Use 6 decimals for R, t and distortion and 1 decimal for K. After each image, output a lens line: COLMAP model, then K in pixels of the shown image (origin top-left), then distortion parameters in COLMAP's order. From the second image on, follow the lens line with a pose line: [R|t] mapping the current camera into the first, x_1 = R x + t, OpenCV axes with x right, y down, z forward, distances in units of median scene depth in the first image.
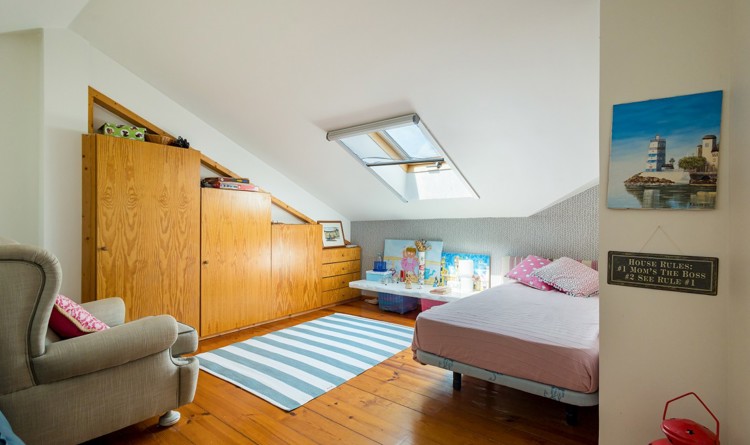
lens RADIAL K [[344.7, 0, 364.0], [0, 344.7, 214.3], [0, 0, 1]] dist [0.000360, -0.000398]
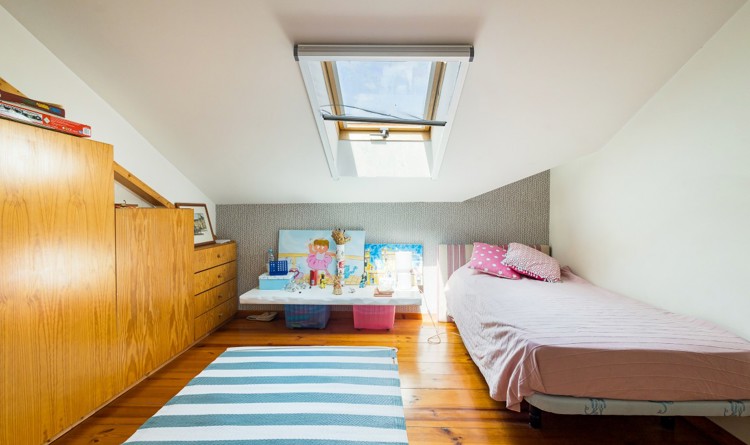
lens RADIAL K [[344.7, 0, 364.0], [0, 344.7, 214.3], [0, 0, 1]] dist [0.000360, -0.000398]
pose [[0.795829, -0.002889, 0.605515, -0.264688], [-0.020833, 0.999266, 0.032149, 0.014279], [-0.605163, -0.038200, 0.795184, 0.351348]]
